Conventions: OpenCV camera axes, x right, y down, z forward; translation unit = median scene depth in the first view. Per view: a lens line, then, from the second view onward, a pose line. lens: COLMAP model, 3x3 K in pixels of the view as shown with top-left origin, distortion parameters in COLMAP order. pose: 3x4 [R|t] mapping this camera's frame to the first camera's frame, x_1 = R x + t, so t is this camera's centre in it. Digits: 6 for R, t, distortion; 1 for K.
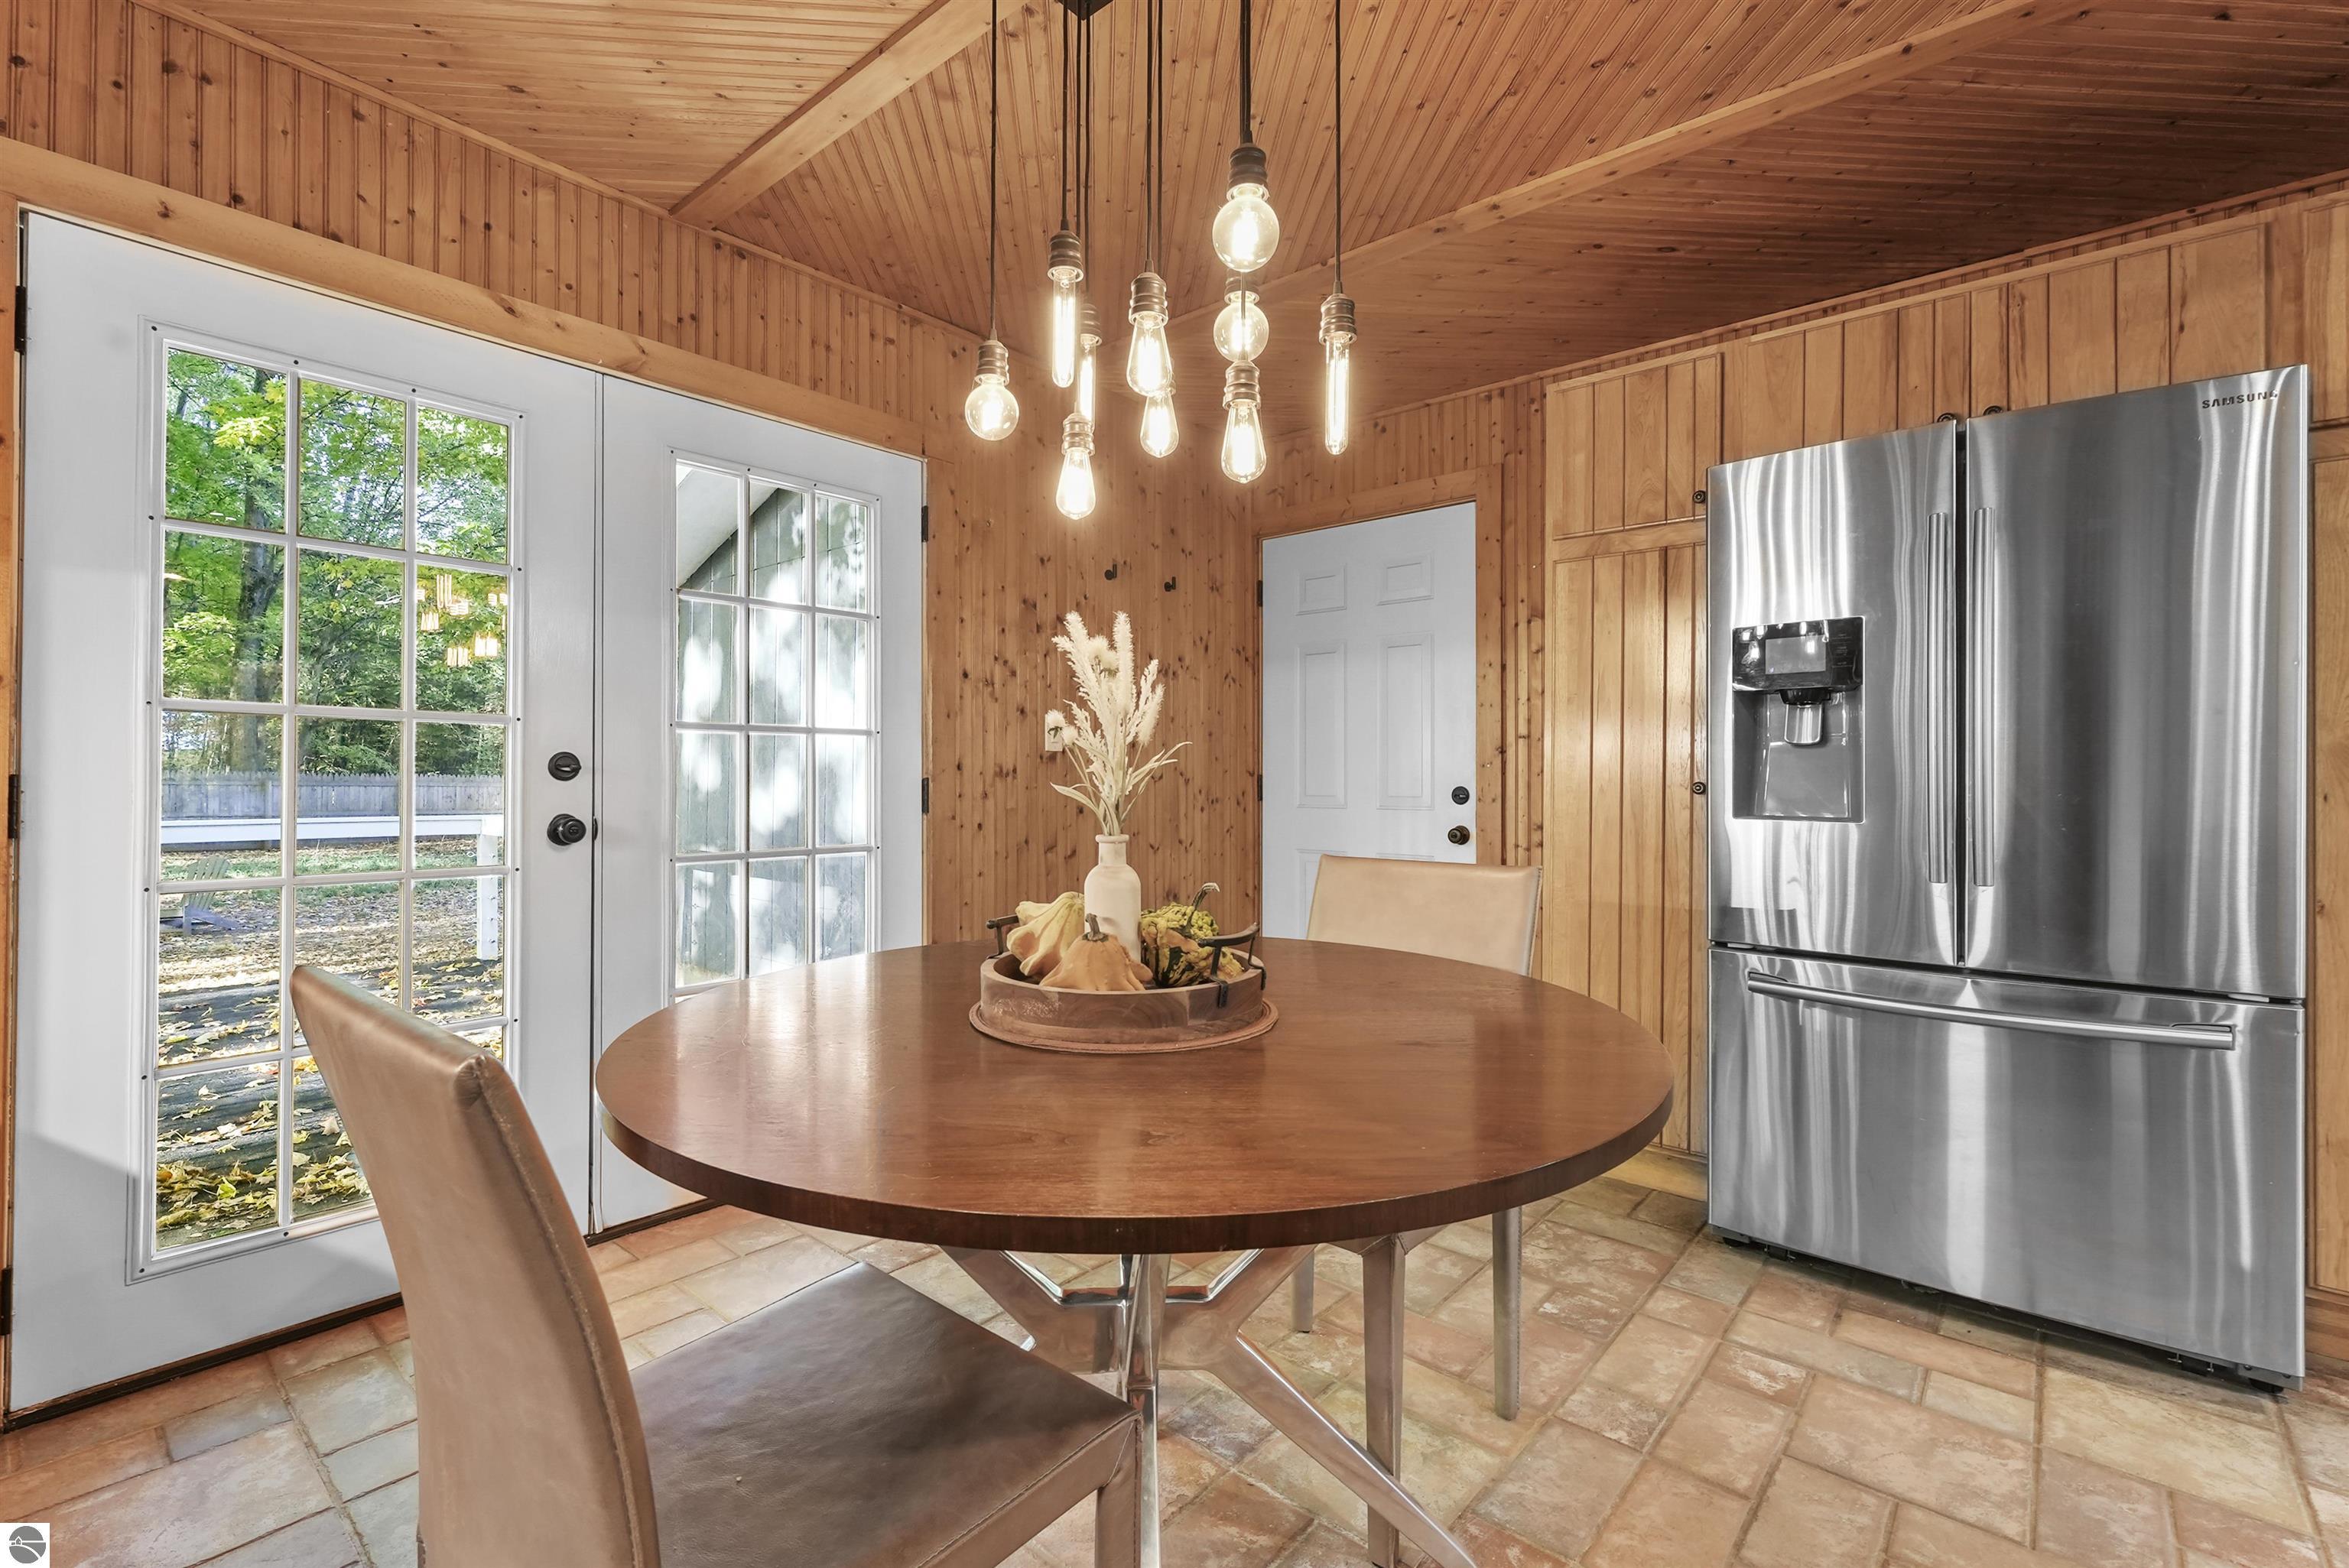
lens RADIAL K [[1026.9, 0, 1161.5], [0, 1026.9, 766.4], [0, 0, 1]] dist [-0.001806, 0.000026]
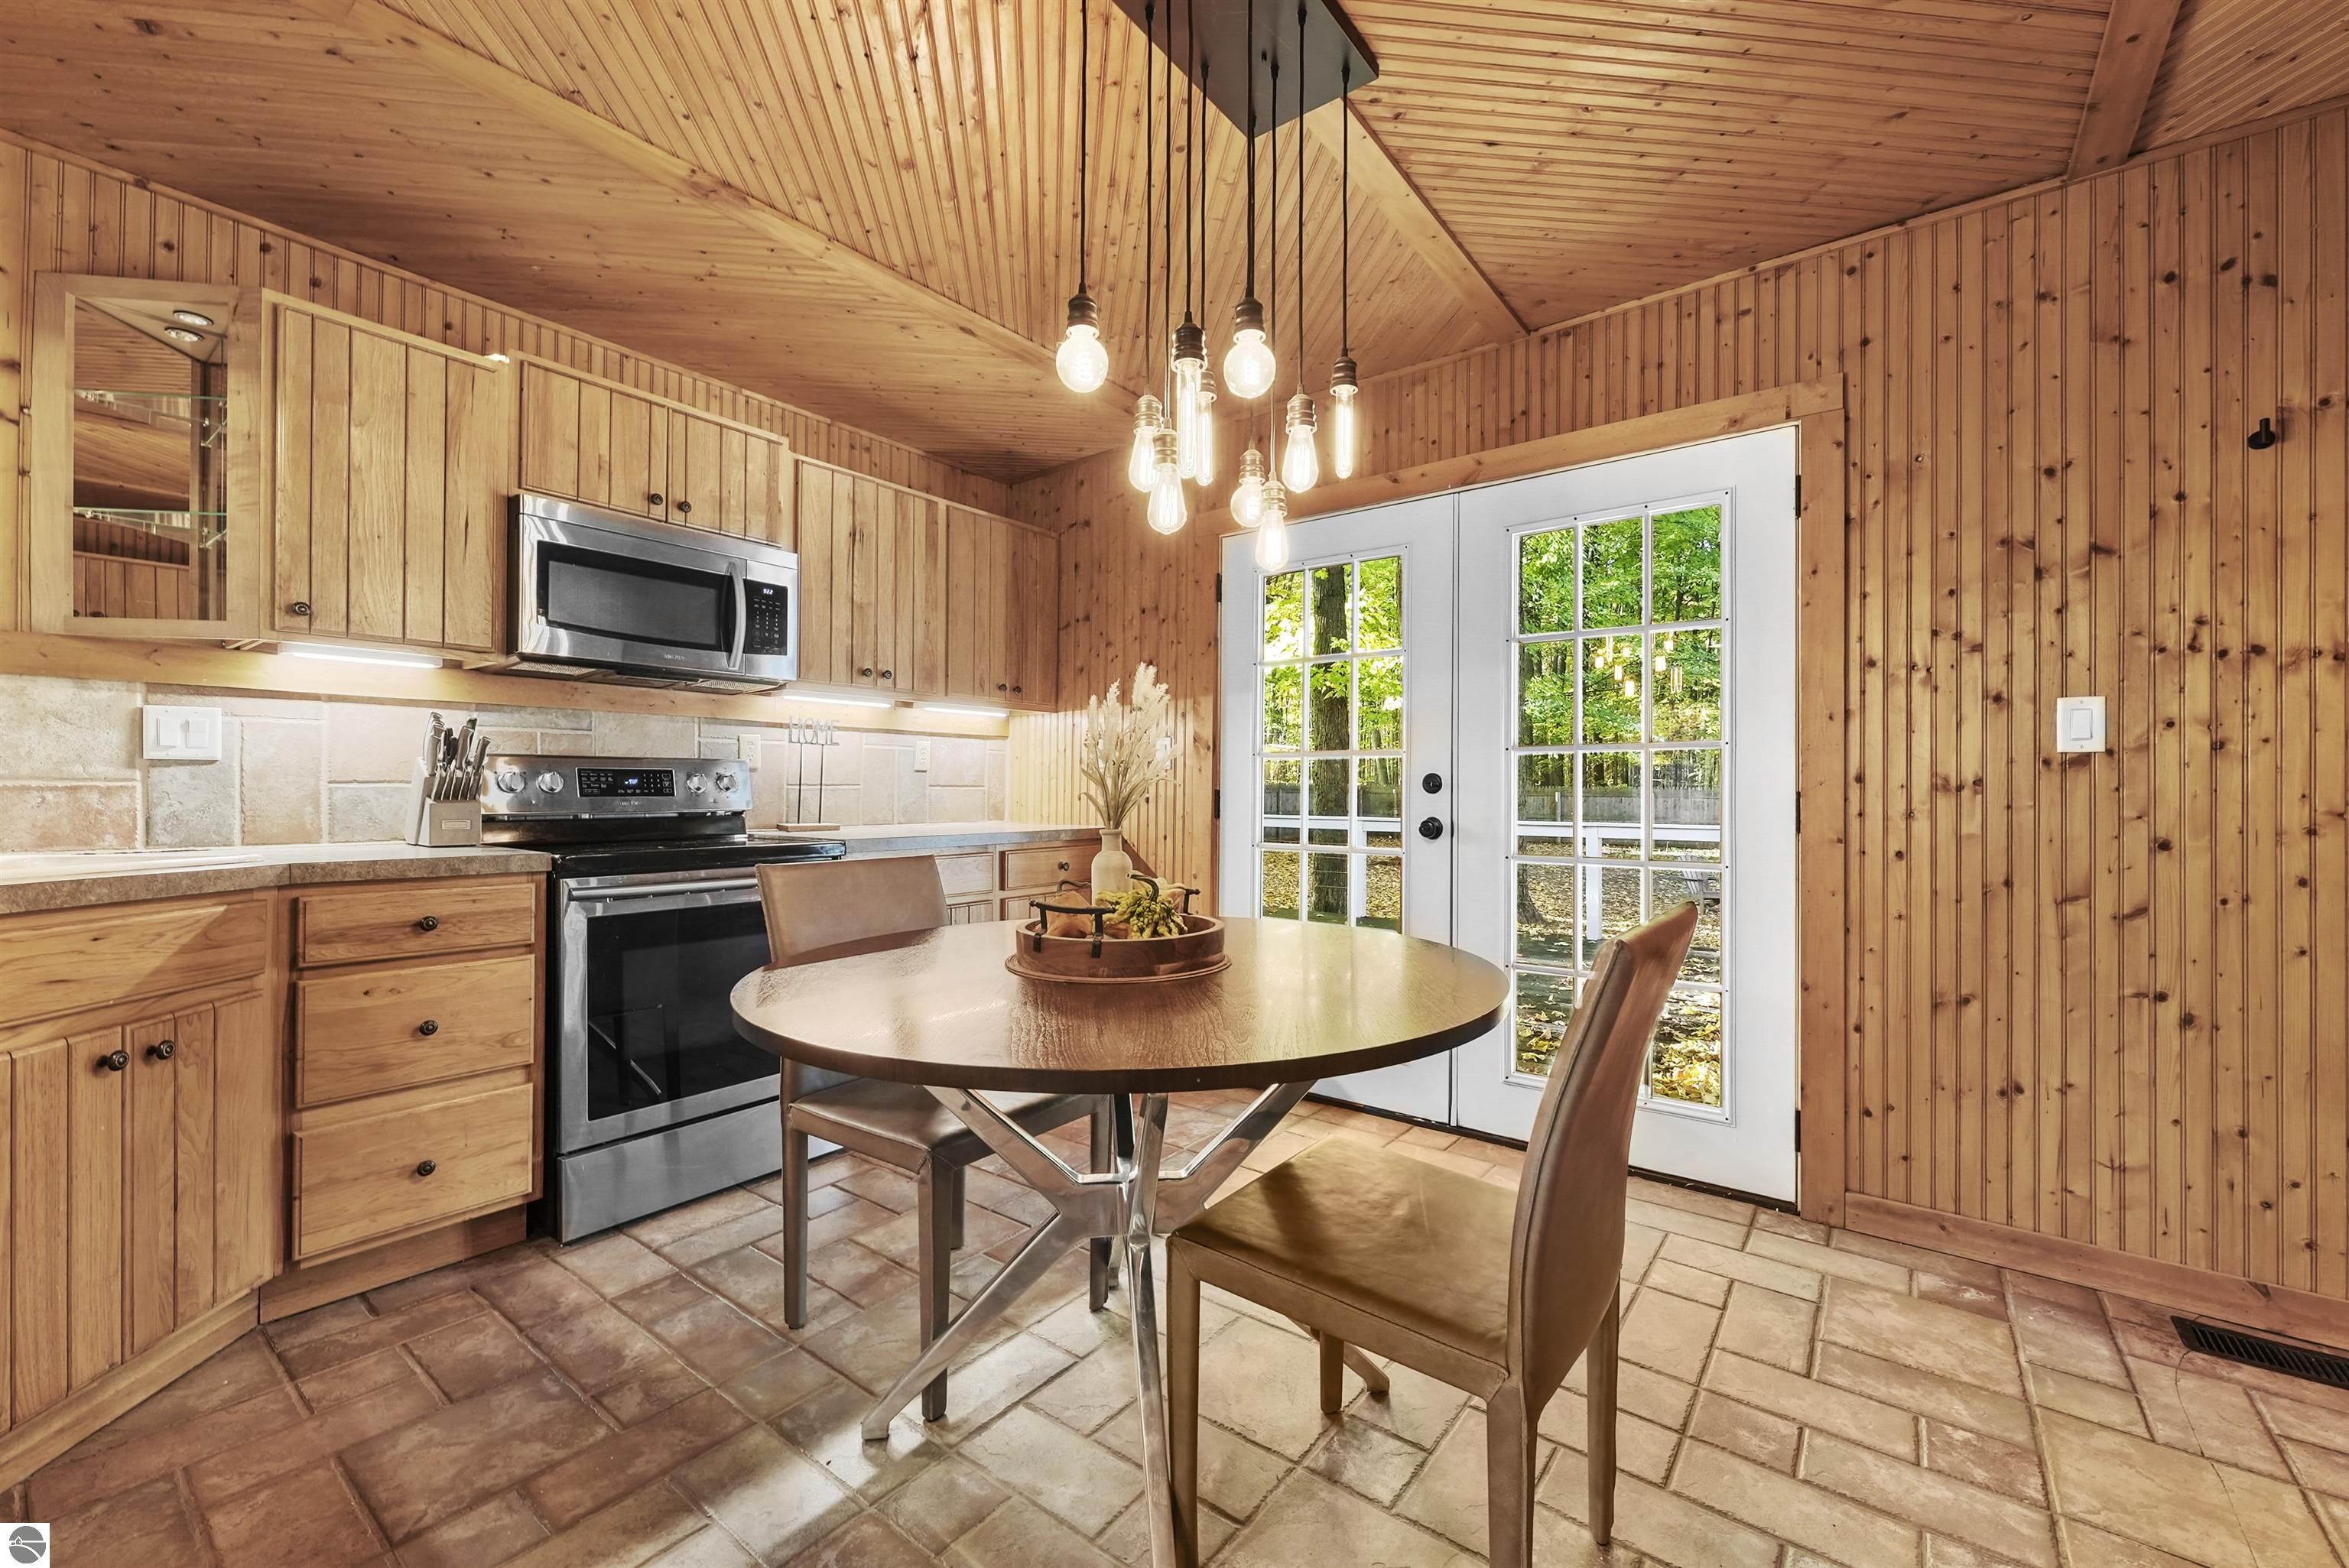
lens RADIAL K [[946.8, 0, 1176.5], [0, 946.8, 784.6], [0, 0, 1]] dist [-0.002148, 0.001688]
pose [[0.063837, -0.008635, -0.997923, 0.609224], [0.008717, 0.999929, -0.008095, 0.008326], [0.997922, -0.008182, 0.063908, 0.495456]]
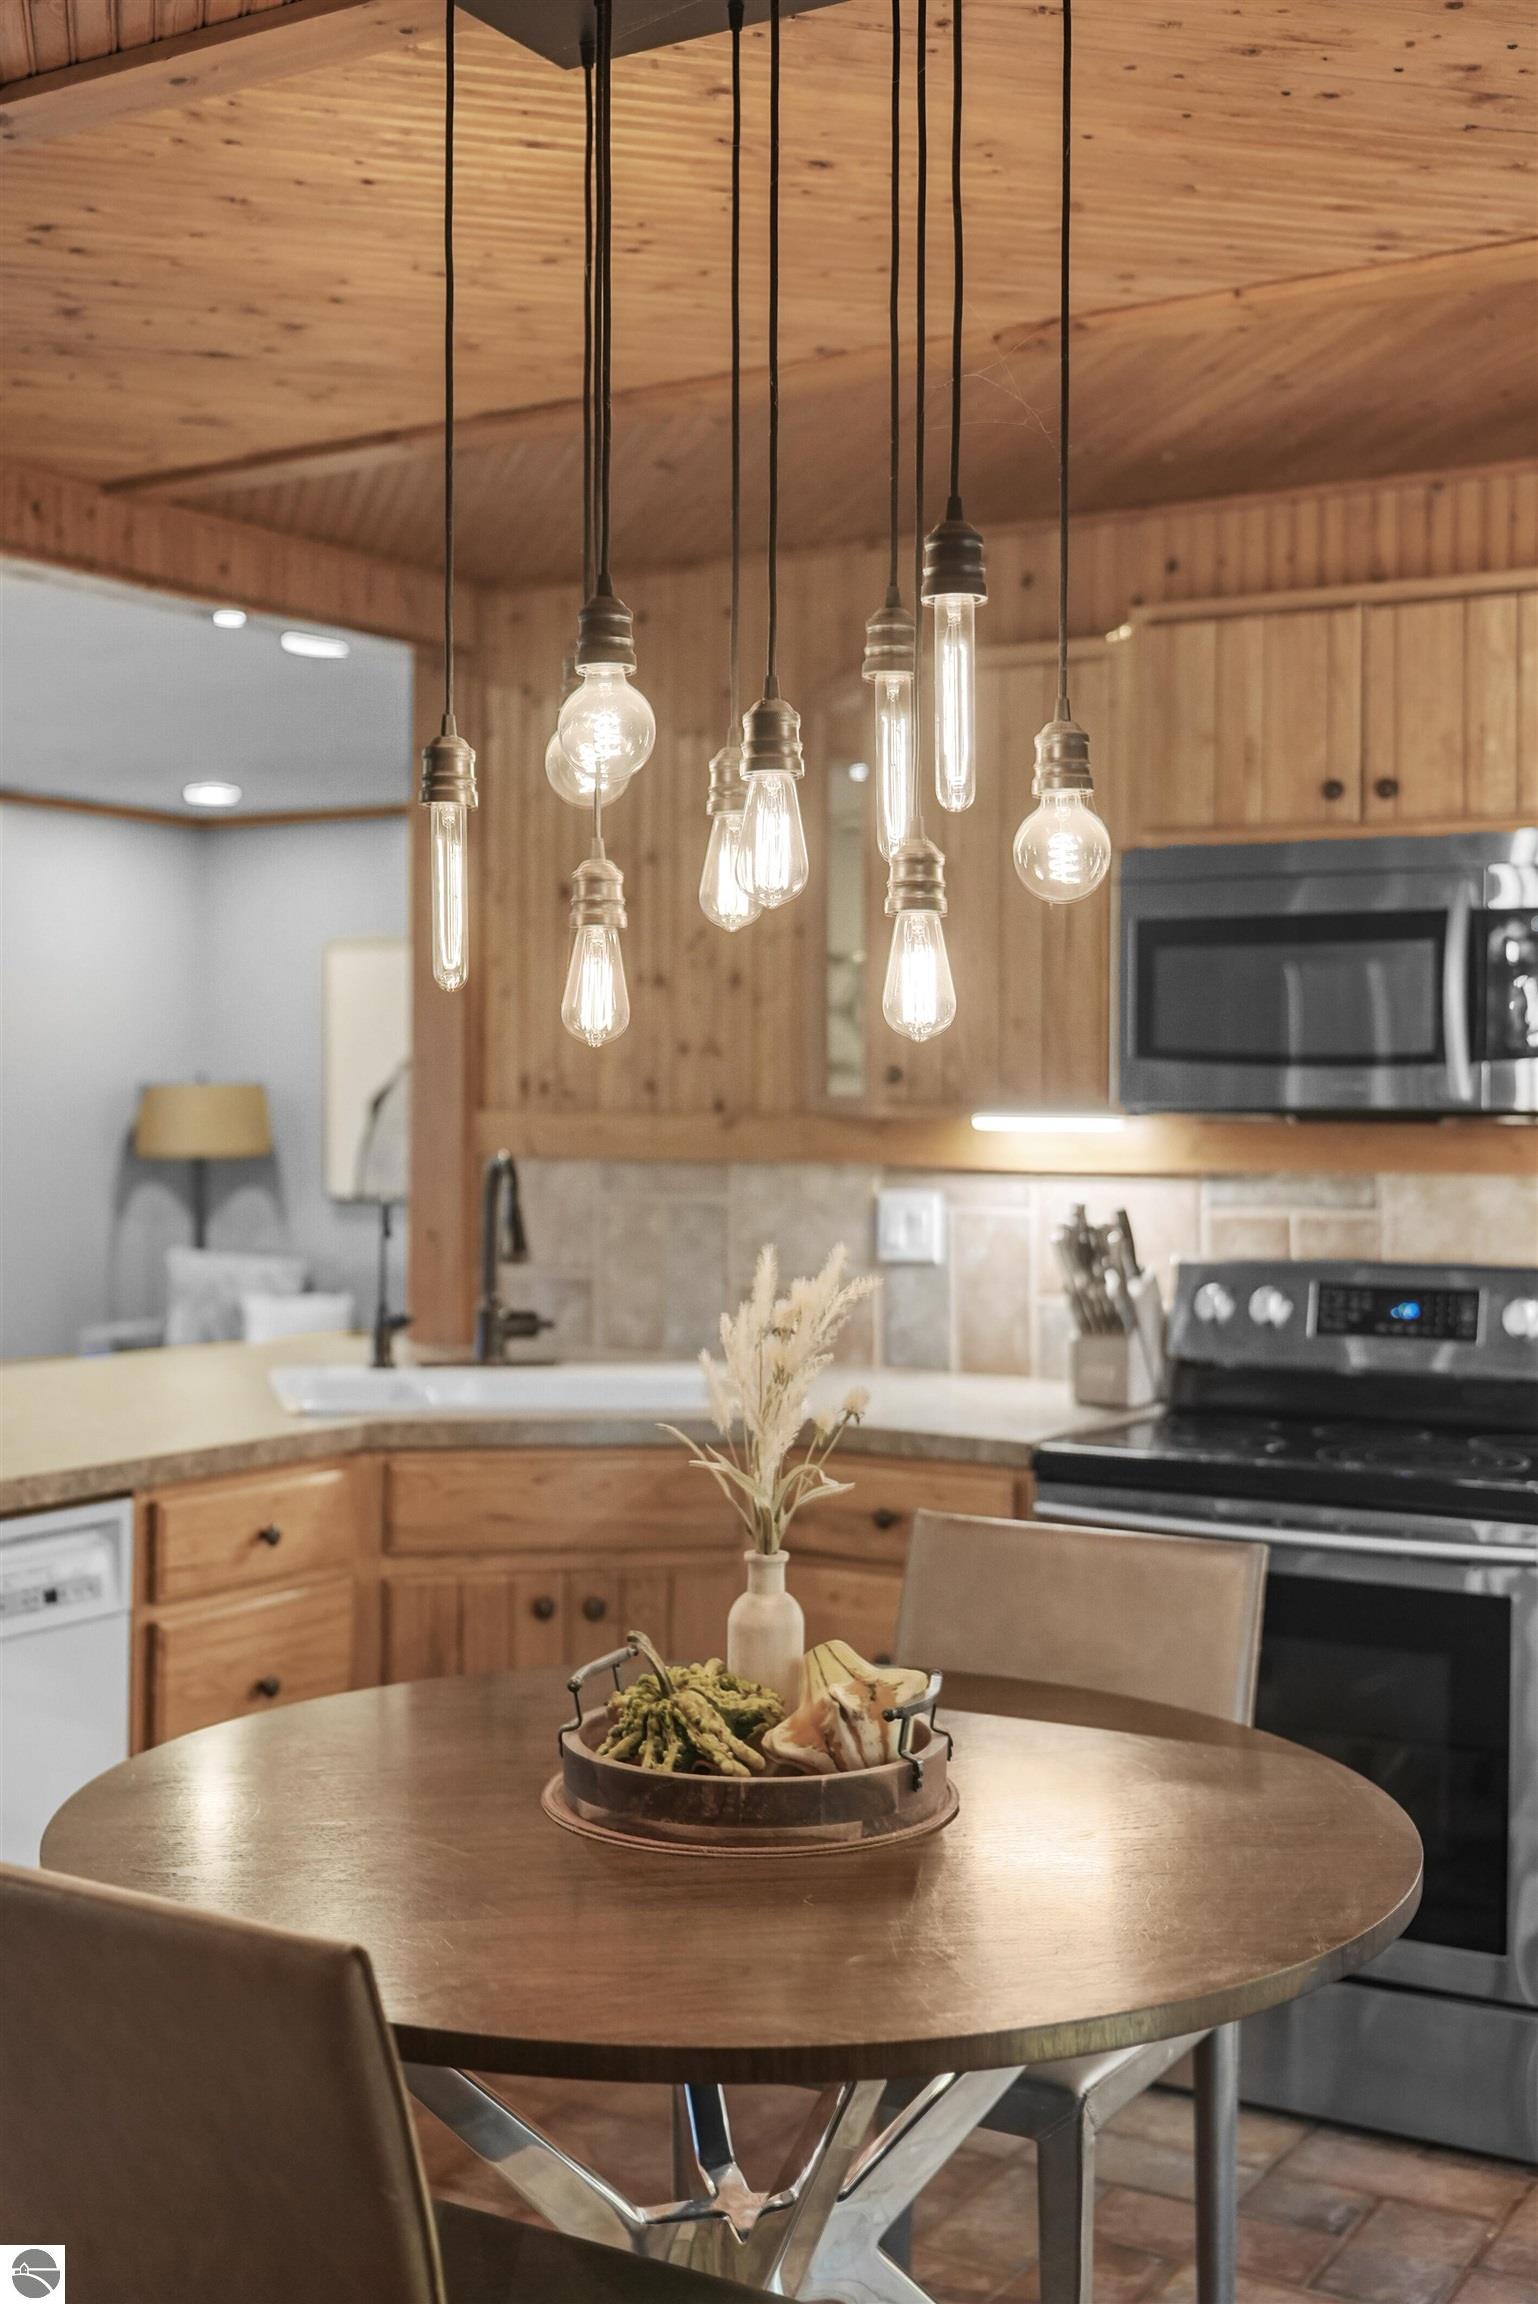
lens RADIAL K [[2538.4, 0, 778.7], [0, 2538.4, 1167.2], [0, 0, 1]] dist [0.007123, 0.000000]
pose [[-0.982736, -0.002425, -0.184995, 0.139455], [-0.005384, 0.999865, 0.015495, -0.117996], [0.184932, 0.016224, -0.982617, 1.376733]]
